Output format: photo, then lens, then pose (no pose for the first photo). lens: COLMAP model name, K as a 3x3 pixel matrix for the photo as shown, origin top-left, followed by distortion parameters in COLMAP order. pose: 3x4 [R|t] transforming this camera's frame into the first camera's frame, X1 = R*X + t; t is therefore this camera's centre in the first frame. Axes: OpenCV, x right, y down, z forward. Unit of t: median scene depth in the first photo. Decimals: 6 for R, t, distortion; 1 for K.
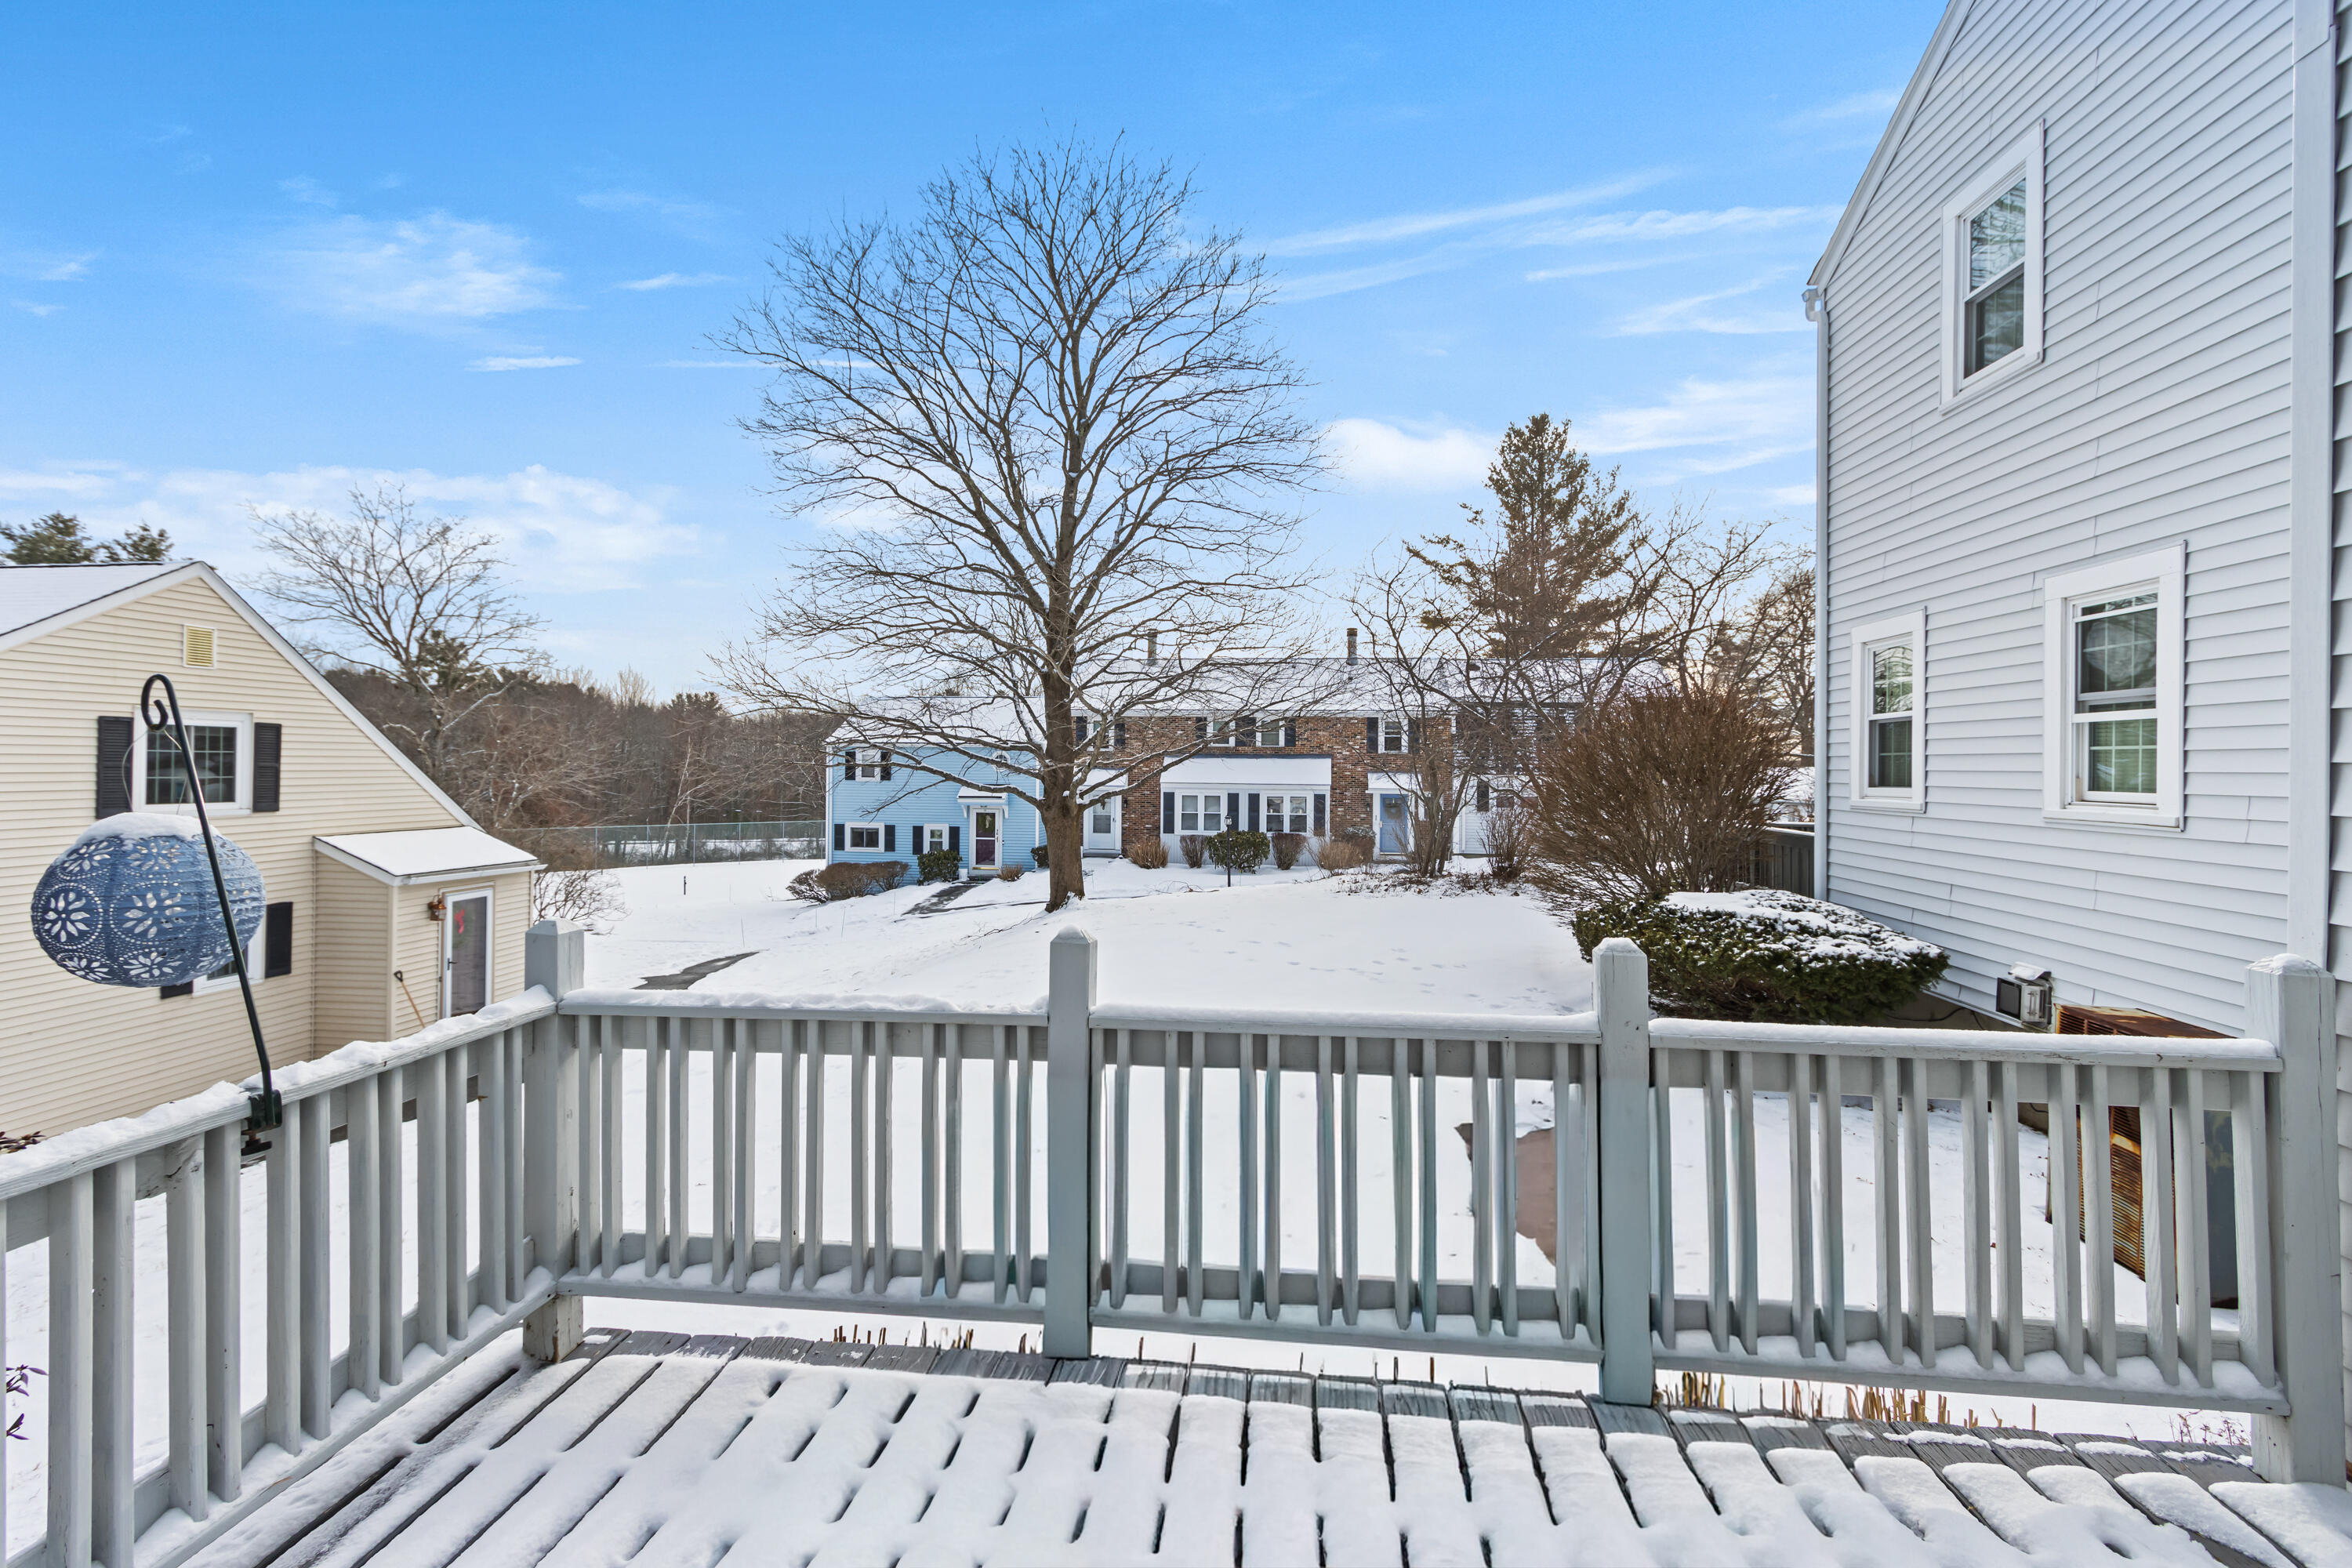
lens RADIAL K [[1073.7, 0, 1155.0], [0, 1073.7, 757.9], [0, 0, 1]] dist [-0.000957, -0.000527]
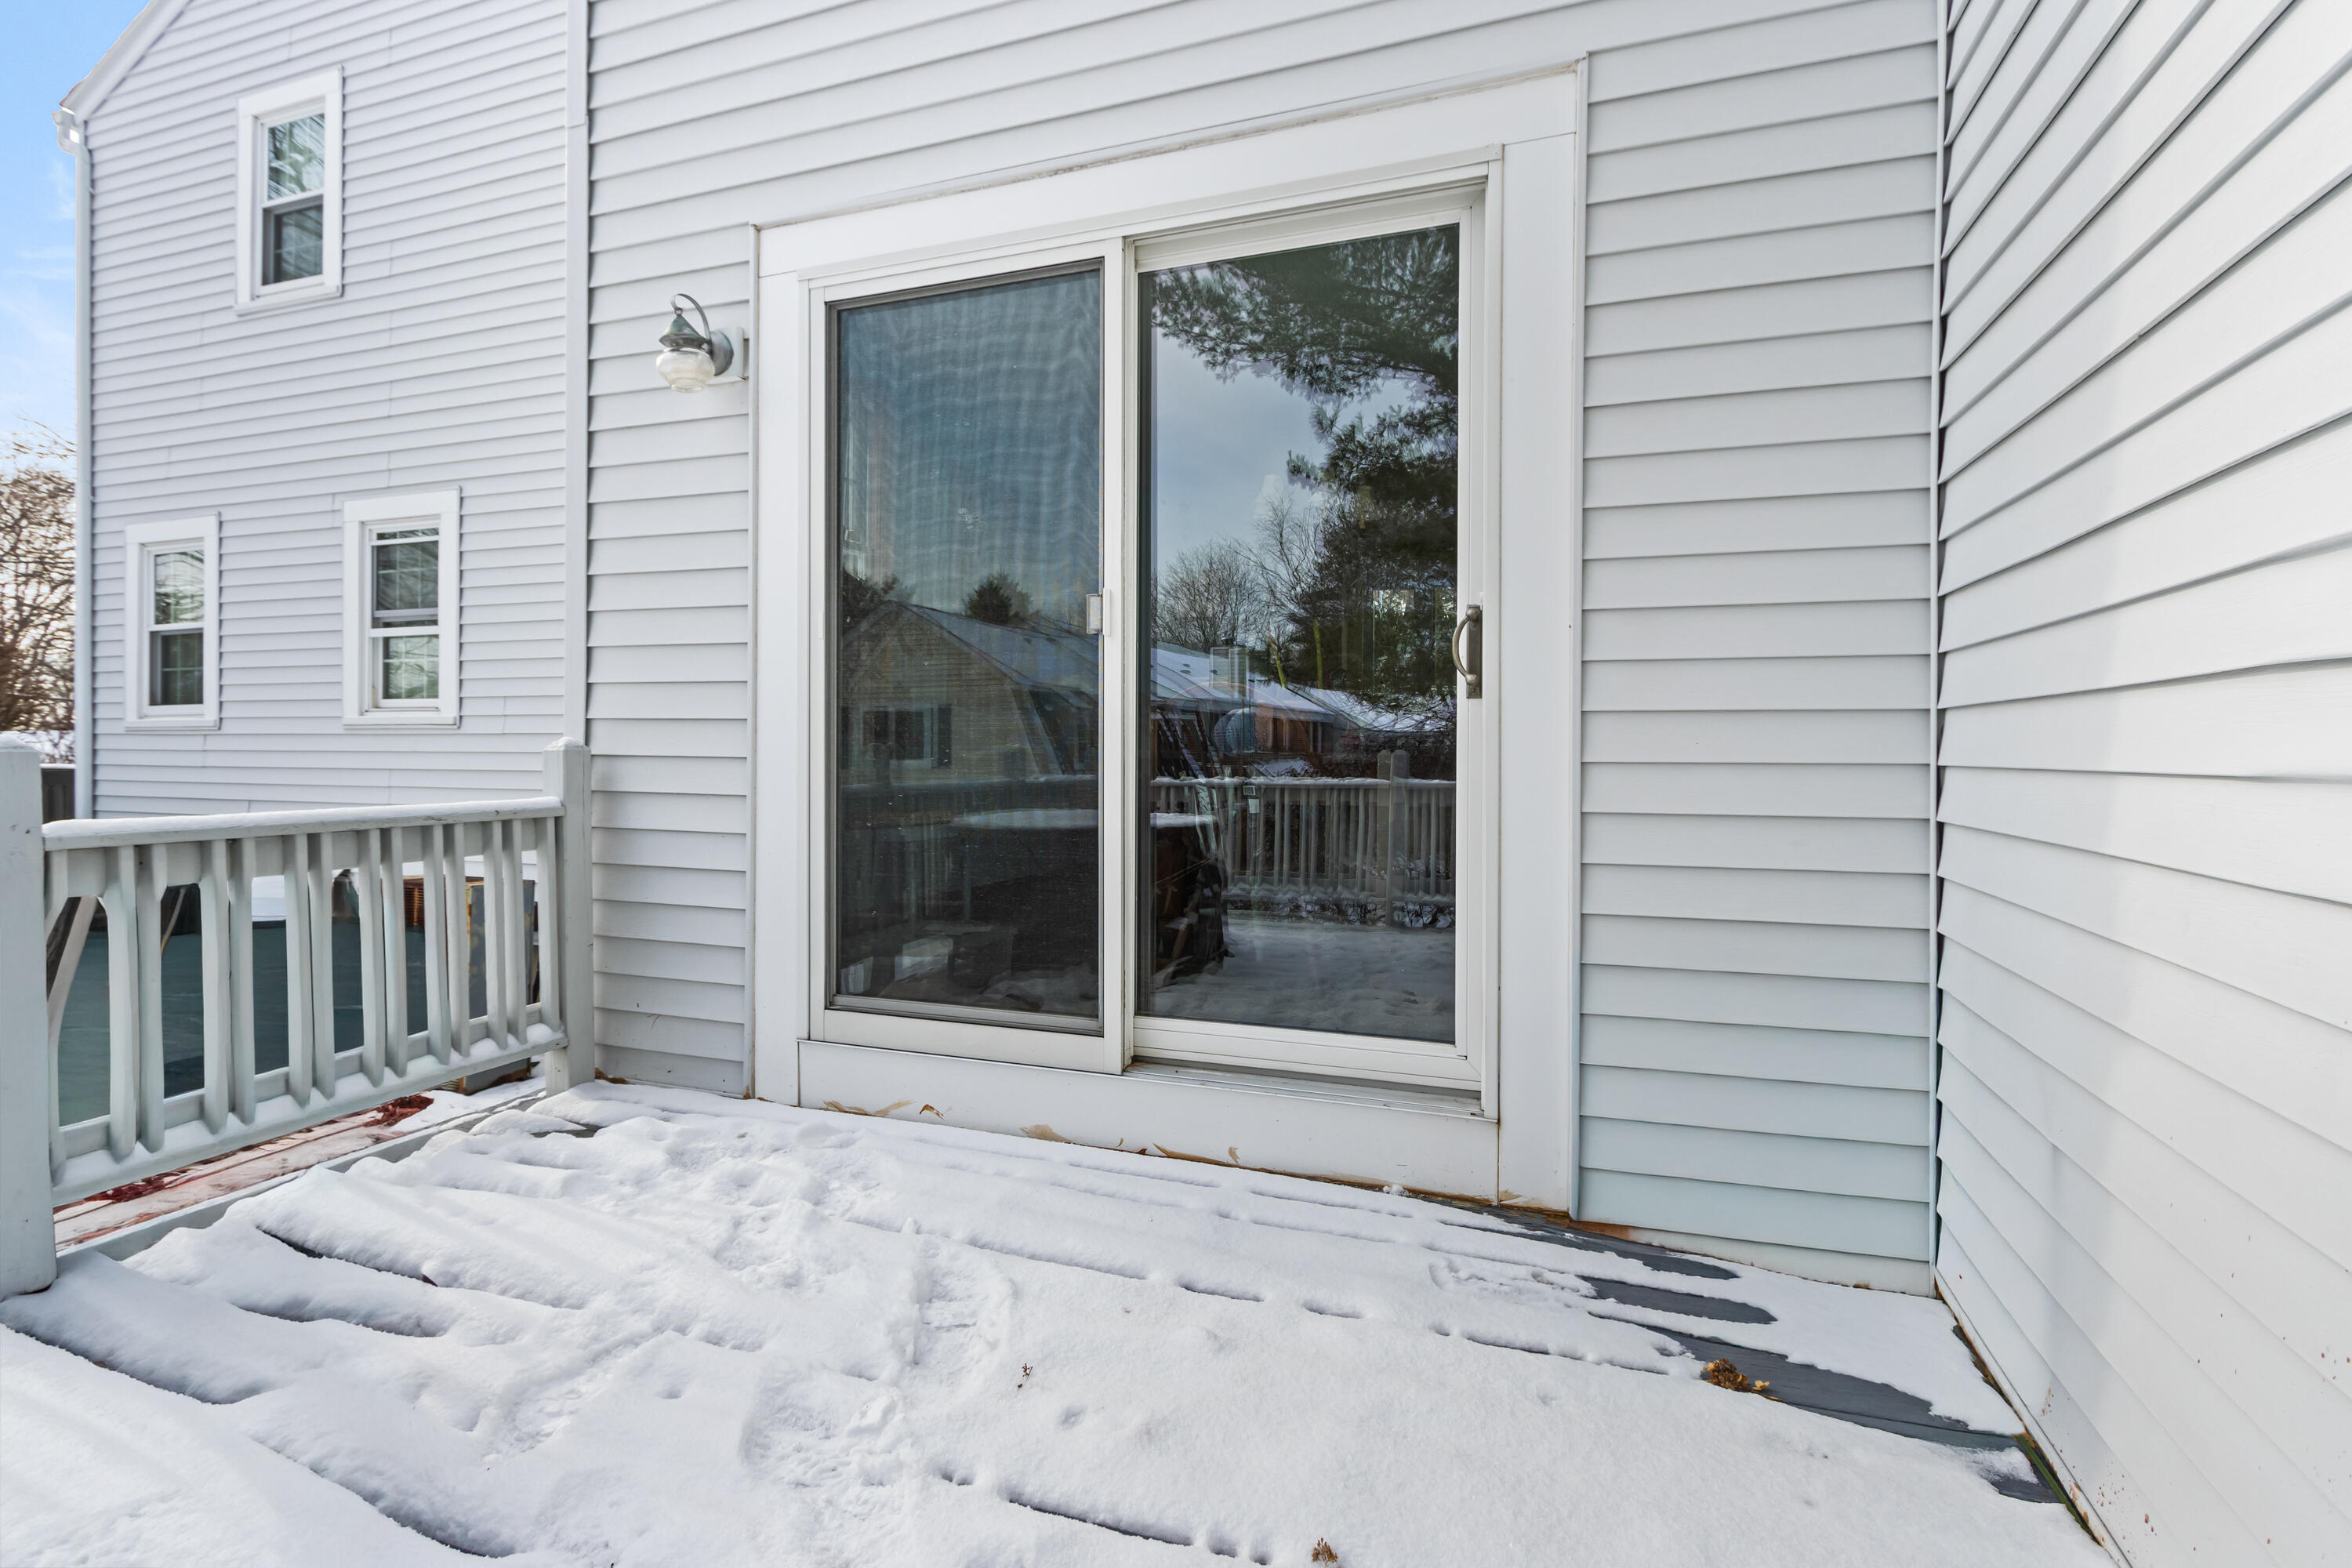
lens RADIAL K [[1138.6, 0, 1164.6], [0, 1138.6, 740.8], [0, 0, 1]] dist [-0.002376, -0.000606]
pose [[0.223479, -0.007429, 0.974681, -0.088159], [-0.006879, 0.999934, 0.009199, 0.054258], [-0.974685, -0.008760, 0.223413, -0.045968]]
